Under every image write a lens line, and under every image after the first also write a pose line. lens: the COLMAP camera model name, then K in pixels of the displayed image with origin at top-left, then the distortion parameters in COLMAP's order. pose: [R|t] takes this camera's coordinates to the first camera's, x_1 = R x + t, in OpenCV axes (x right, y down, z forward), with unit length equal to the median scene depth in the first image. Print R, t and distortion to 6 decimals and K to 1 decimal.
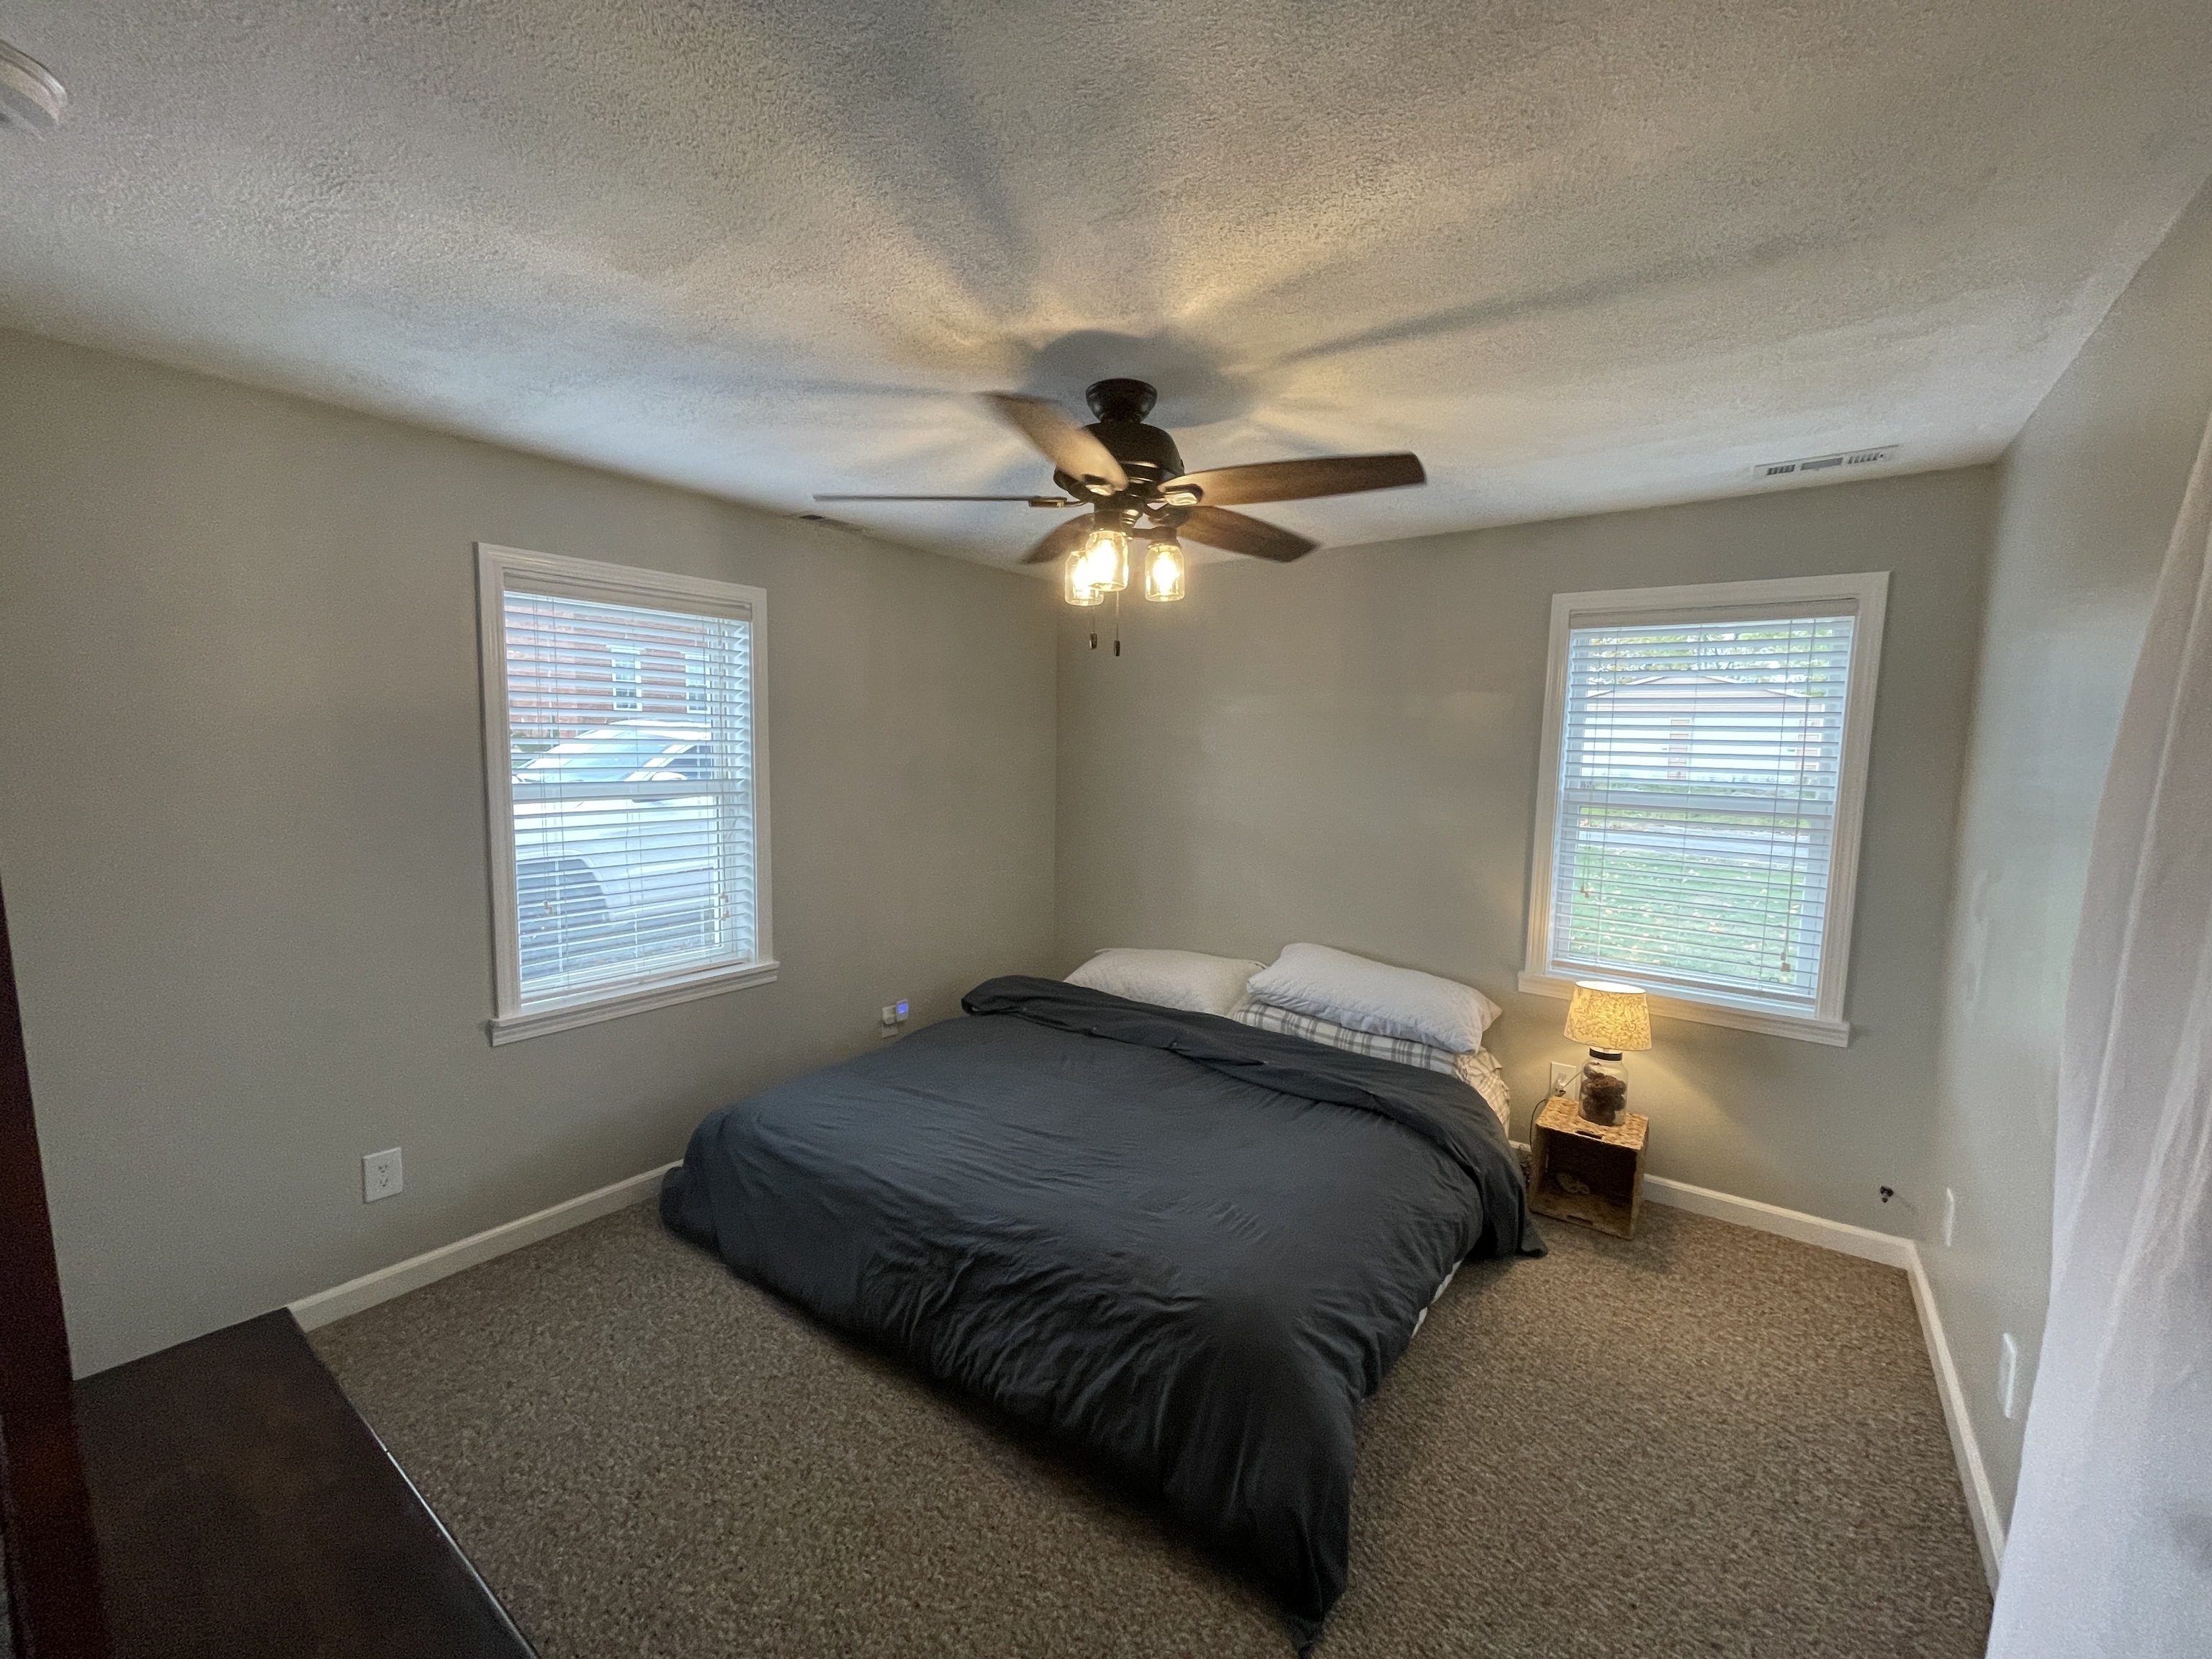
lens RADIAL K [[903.5, 0, 1106.0], [0, 903.5, 829.5], [0, 0, 1]] dist [-0.003574, 0.000116]
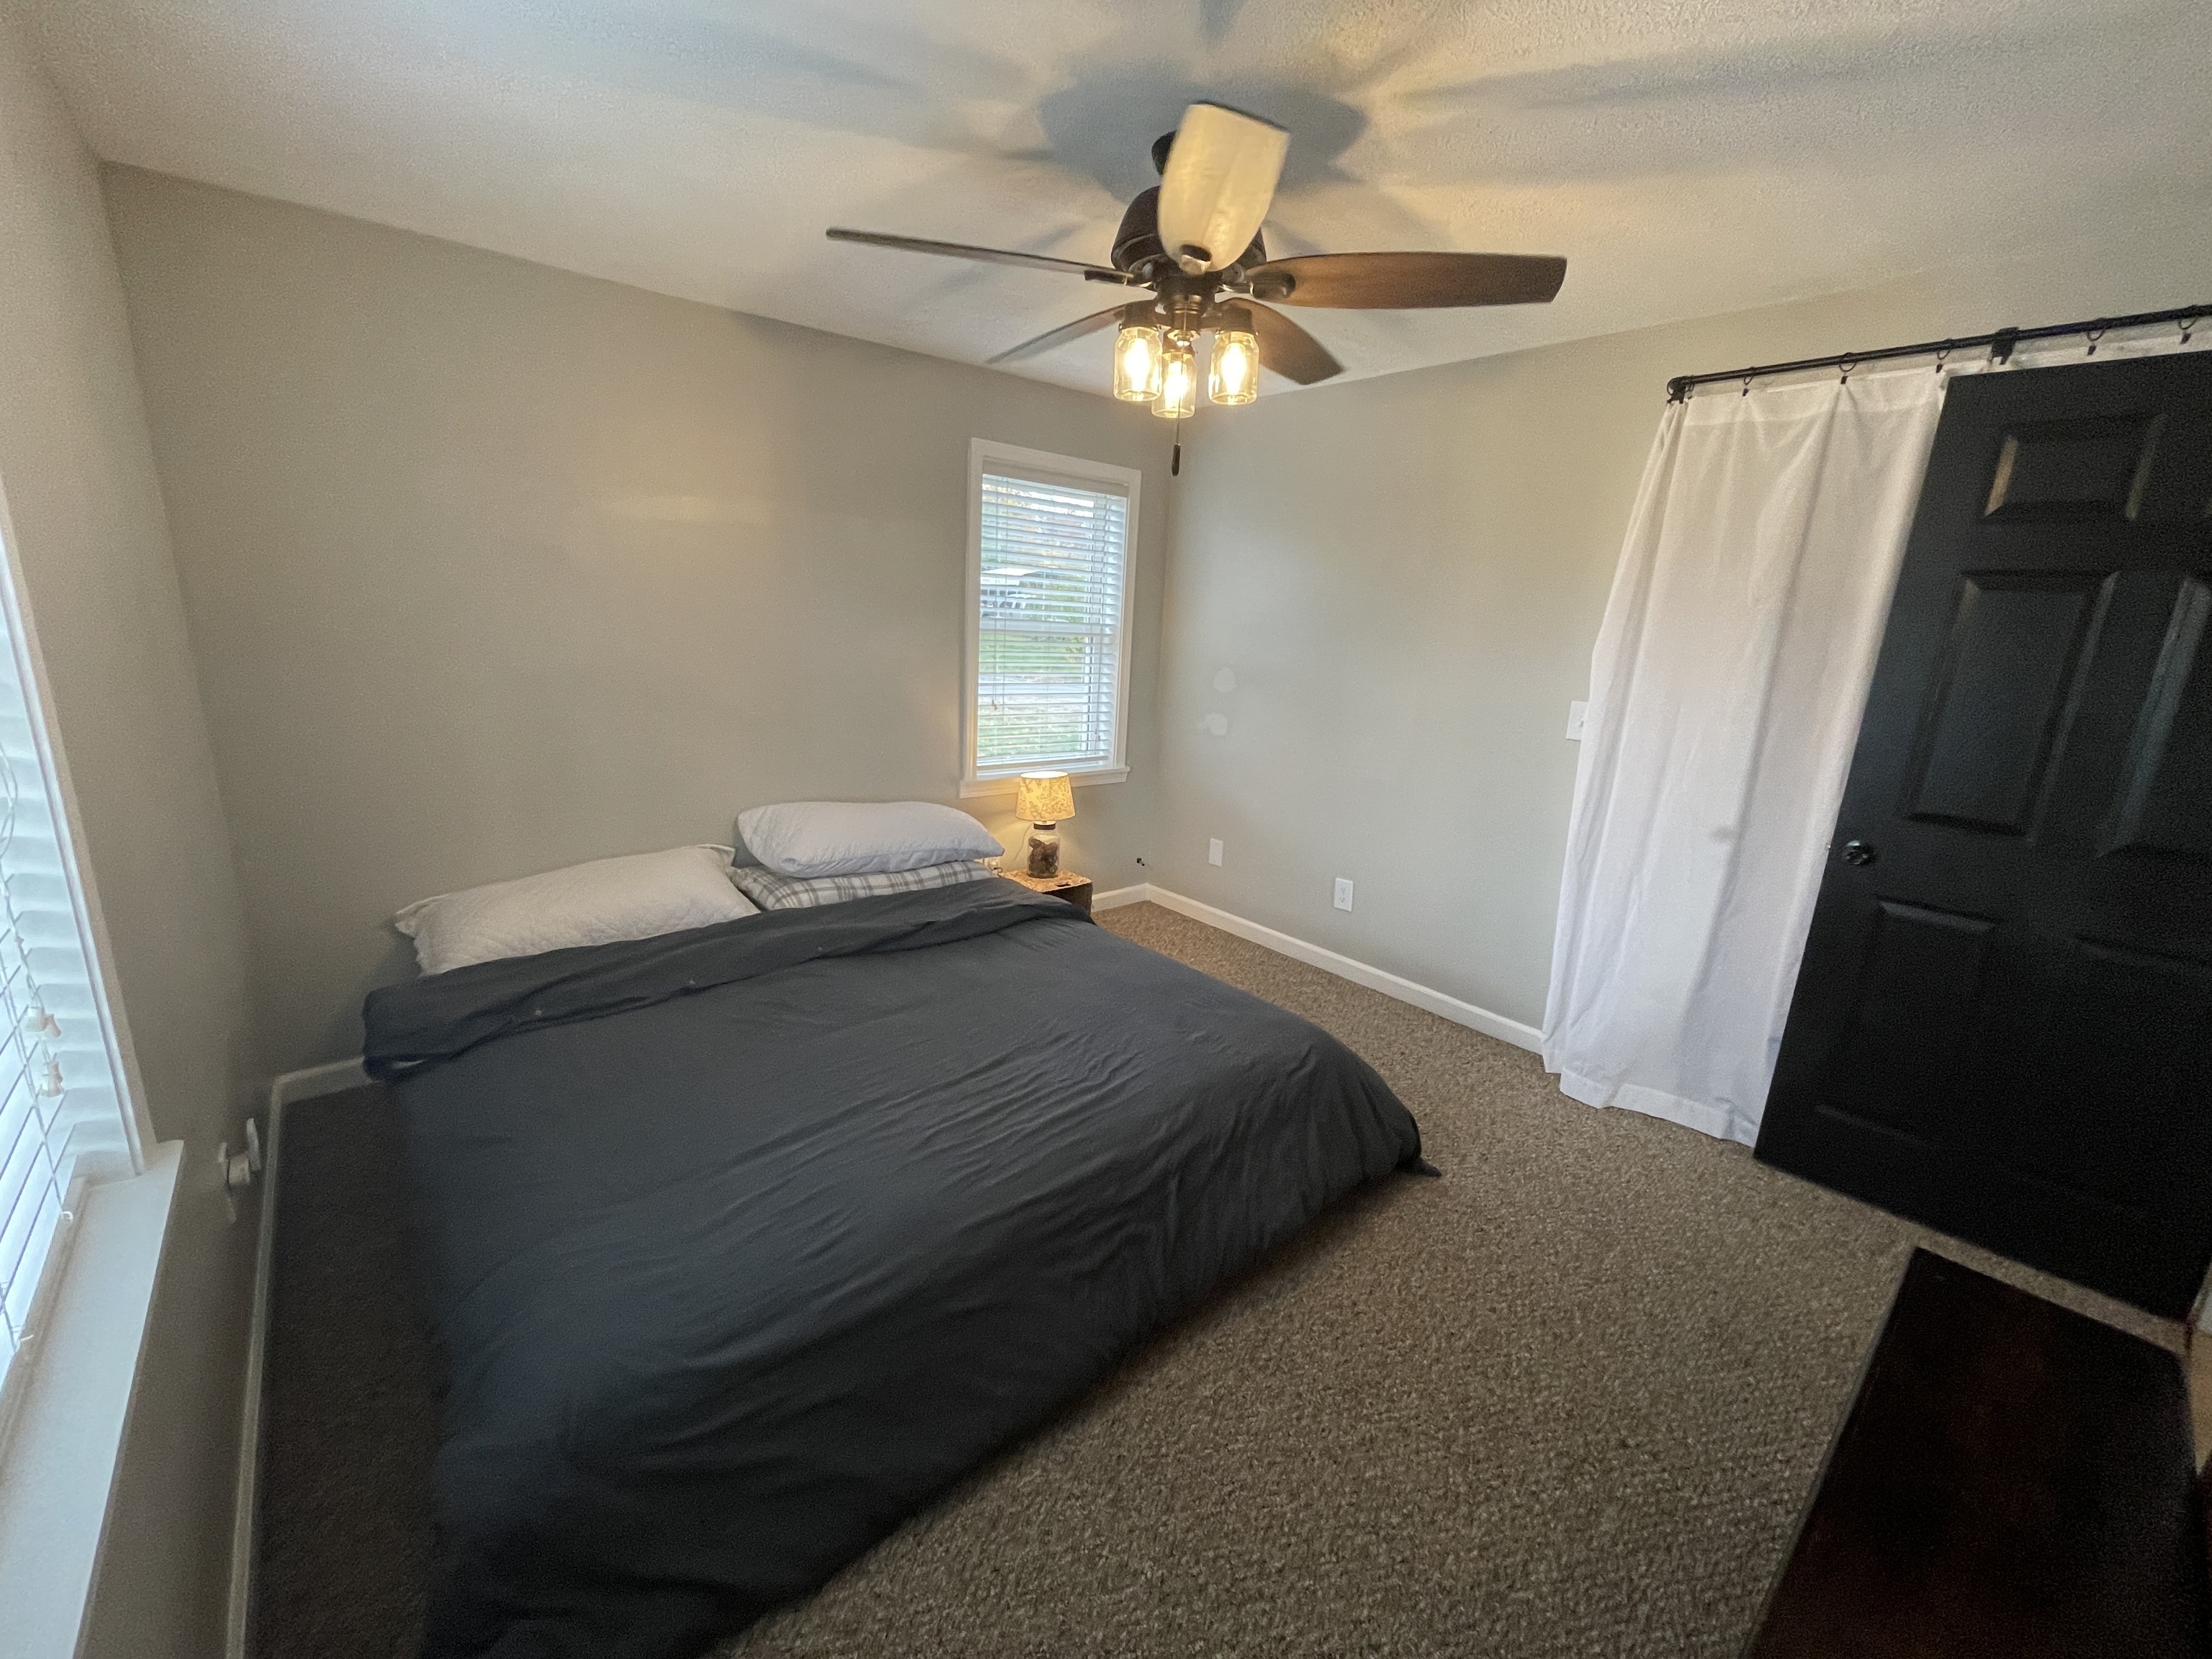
lens RADIAL K [[898.8, 0, 1106.0], [0, 898.8, 829.5], [0, 0, 1]] dist [-0.008948, 0.002840]
pose [[0.219176, -0.238949, 0.945973, -0.648800], [0.046840, 0.971006, 0.234420, -0.045607], [-0.974560, -0.007070, 0.224013, 0.614659]]
